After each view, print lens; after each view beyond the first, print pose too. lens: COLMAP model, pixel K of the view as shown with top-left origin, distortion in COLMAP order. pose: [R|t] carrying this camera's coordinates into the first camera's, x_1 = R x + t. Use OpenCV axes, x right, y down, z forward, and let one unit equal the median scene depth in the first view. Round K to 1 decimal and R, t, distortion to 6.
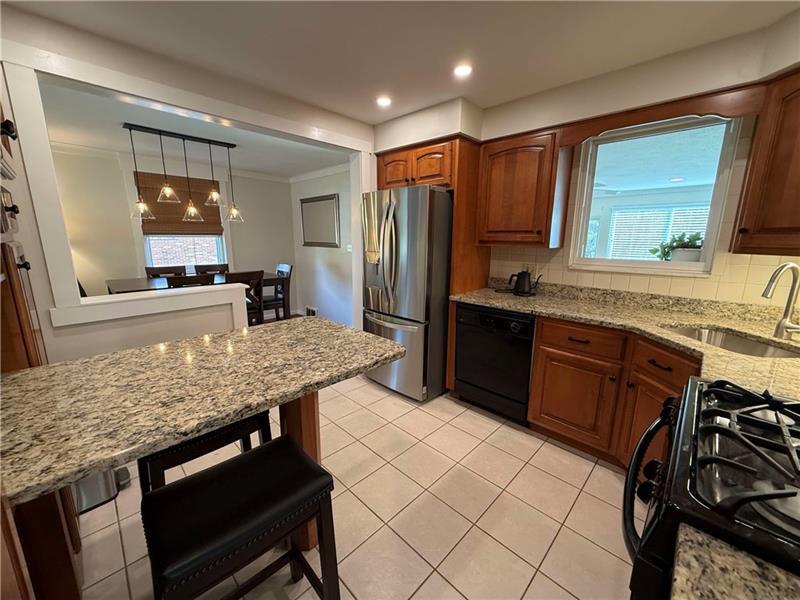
lens RADIAL K [[318.3, 0, 399.0], [0, 318.3, 300.5], [0, 0, 1]] dist [-0.000839, 0.000466]
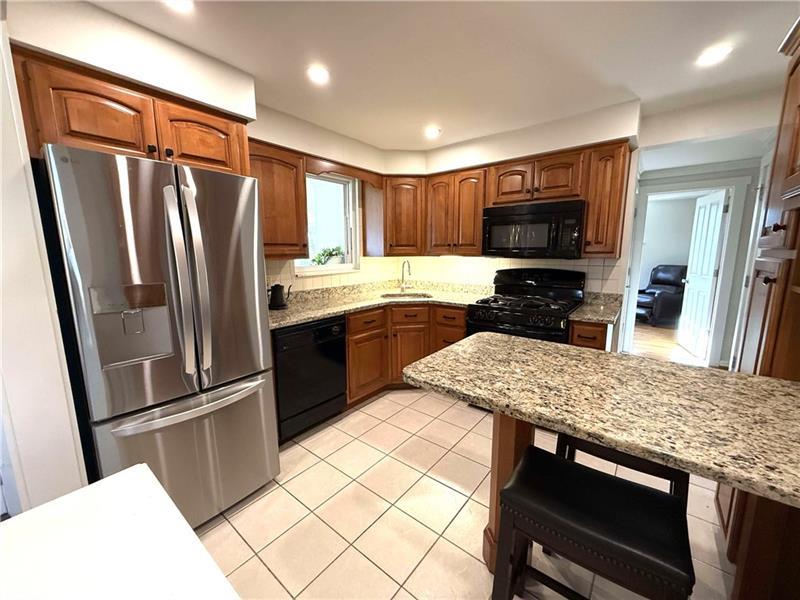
lens RADIAL K [[318.3, 0, 399.0], [0, 318.3, 300.5], [0, 0, 1]] dist [-0.000839, 0.000466]
pose [[-0.099151, -0.165710, 0.981178, -0.727441], [0.200551, 0.962475, 0.182817, -0.174328], [-0.974653, 0.214902, -0.062197, 0.826957]]
